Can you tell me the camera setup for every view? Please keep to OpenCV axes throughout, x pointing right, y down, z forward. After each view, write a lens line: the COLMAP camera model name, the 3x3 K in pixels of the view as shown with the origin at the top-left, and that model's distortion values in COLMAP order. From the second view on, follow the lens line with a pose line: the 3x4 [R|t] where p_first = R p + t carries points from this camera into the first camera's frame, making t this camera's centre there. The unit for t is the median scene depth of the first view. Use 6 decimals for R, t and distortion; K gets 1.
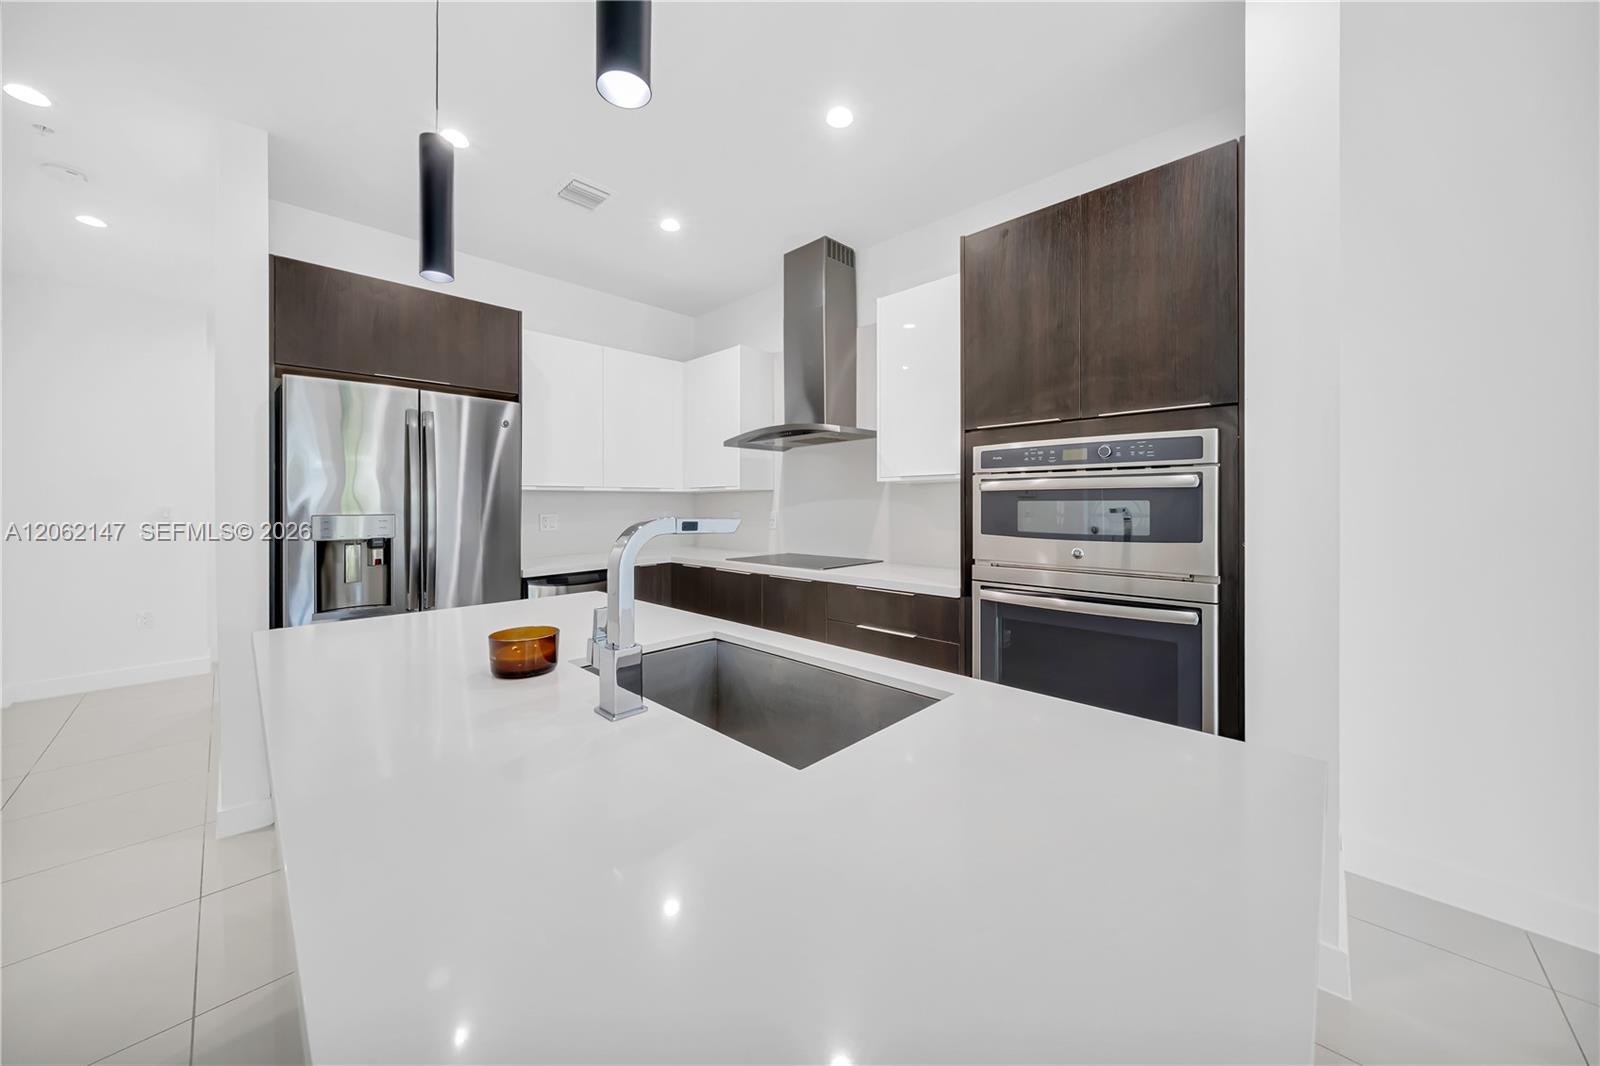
lens RADIAL K [[554.1, 0, 798.4], [0, 554.1, 498.6], [0, 0, 1]] dist [0.000774, 0.000014]
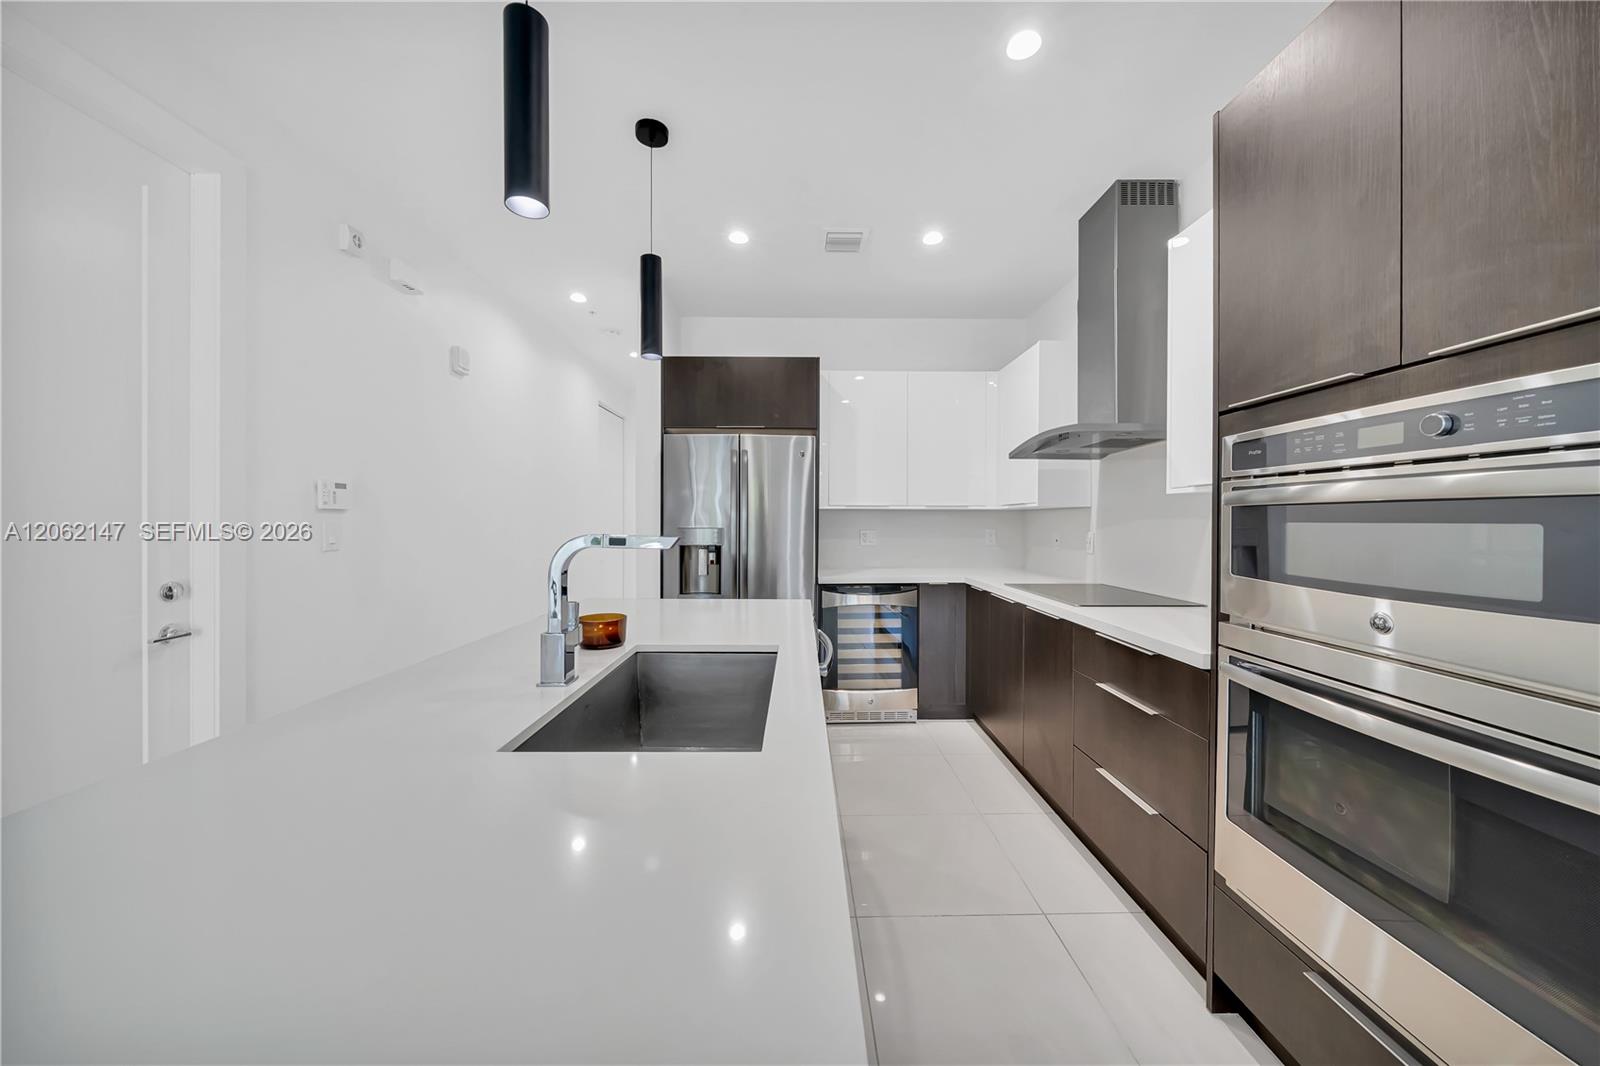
lens RADIAL K [[546.1, 0, 797.9], [0, 546.1, 516.3], [0, 0, 1]] dist [0.000175, 0.000016]
pose [[0.713008, 0.001988, -0.701153, 0.347385], [-0.001724, 0.999998, 0.001083, -0.001536], [0.701153, 0.000437, 0.713010, 0.177025]]
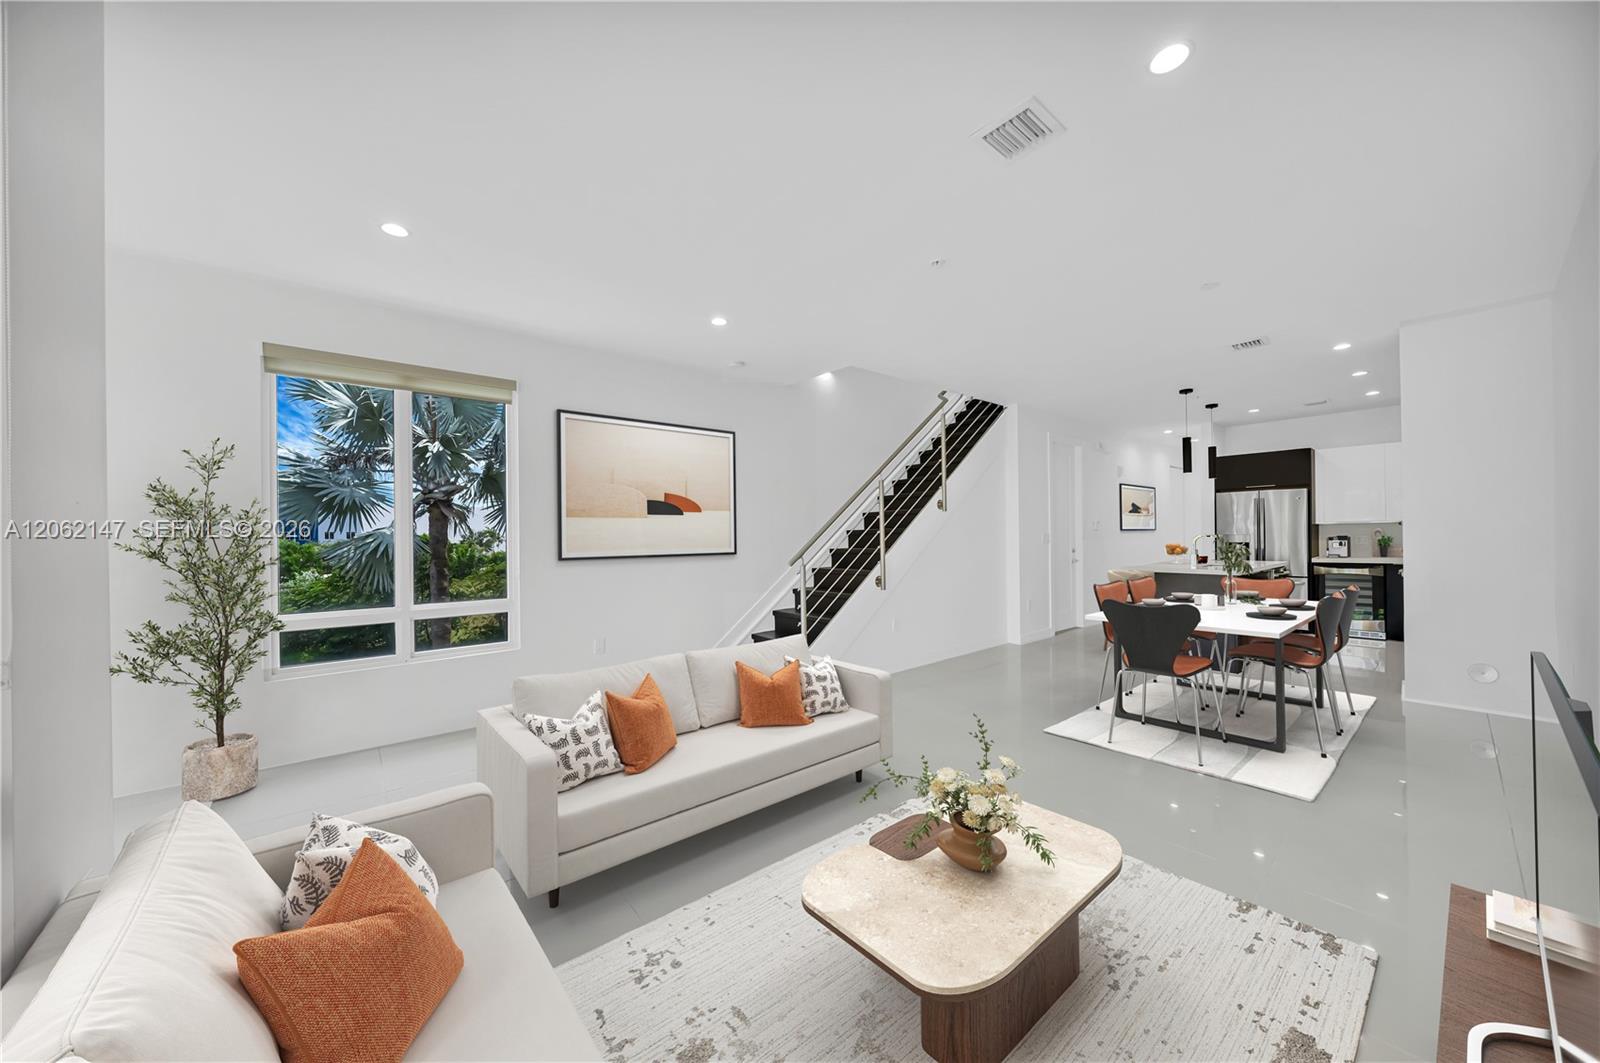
lens RADIAL K [[552.6, 0, 800.0], [0, 552.6, 531.5], [0, 0, 1]] dist [0.000901, 0.000029]
pose [[-0.088118, -0.009238, -0.996067, 2.478641], [0.010220, 0.999896, -0.010178, 0.016910], [0.996058, -0.011077, -0.088014, -1.162114]]
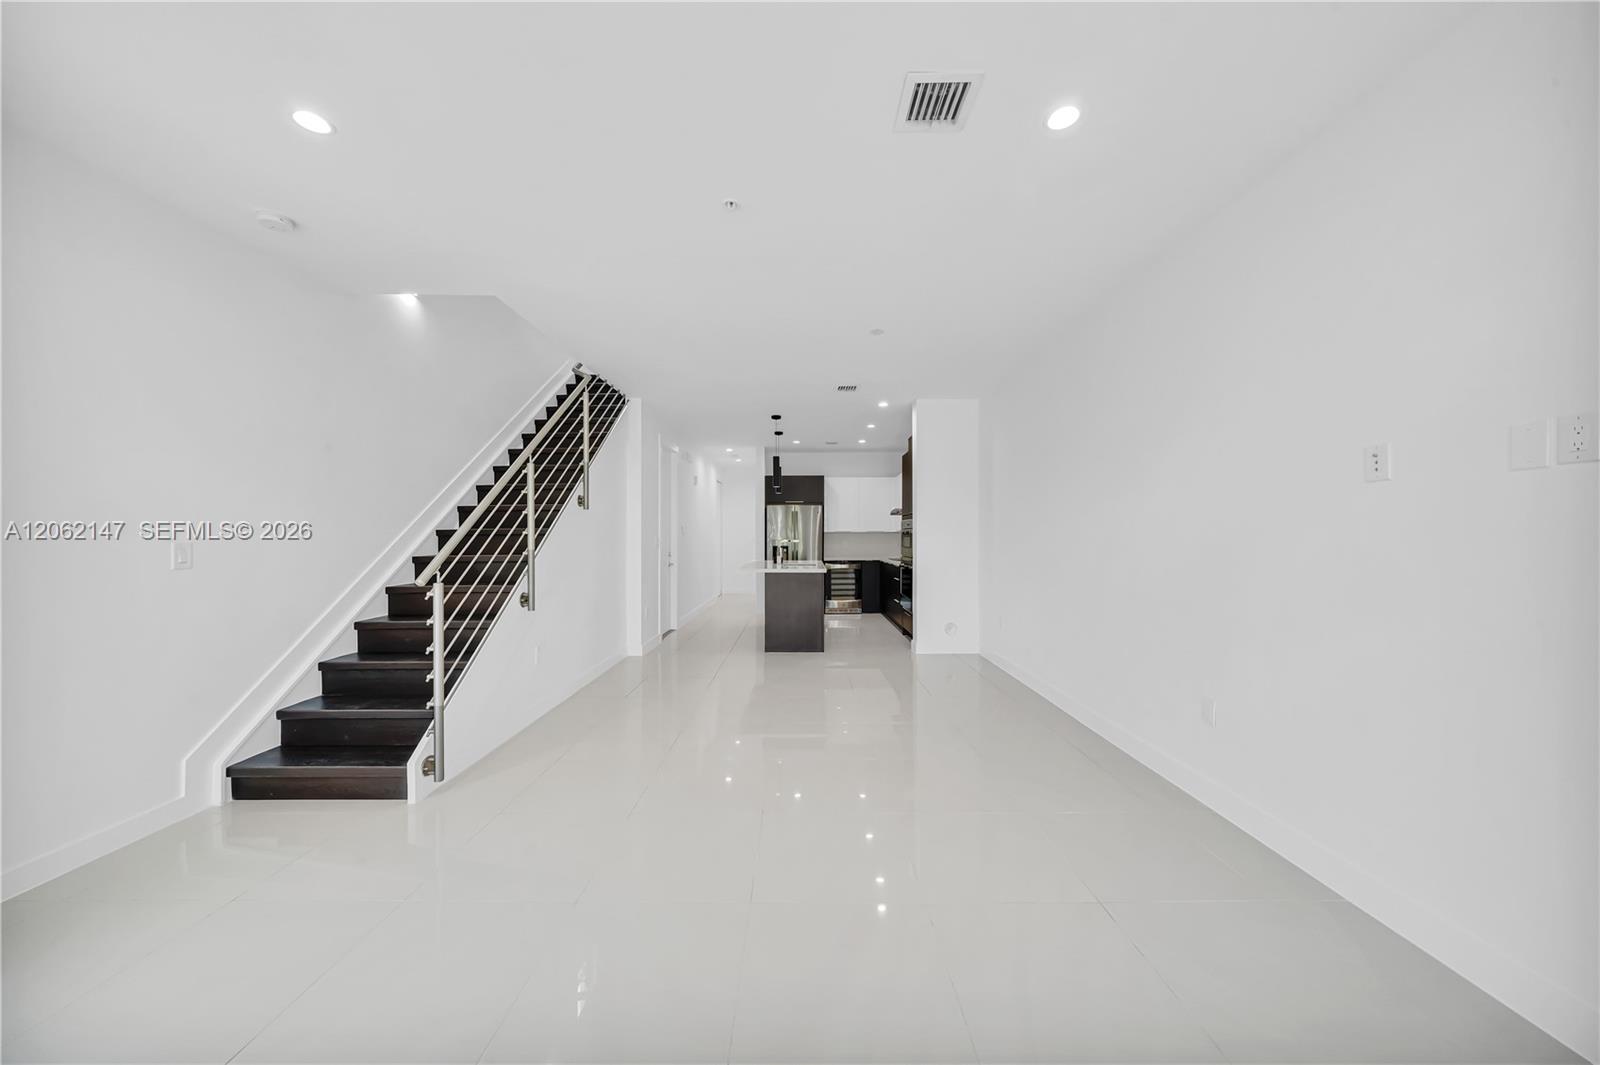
lens RADIAL K [[552.6, 0, 800.0], [0, 552.6, 532.5], [0, 0, 1]] dist [0.000901, 0.000029]
pose [[0.710246, -0.008839, -0.703898, 1.985805], [0.002259, 0.999945, -0.010277, 0.017249], [0.703950, 0.005709, 0.710227, -1.623053]]
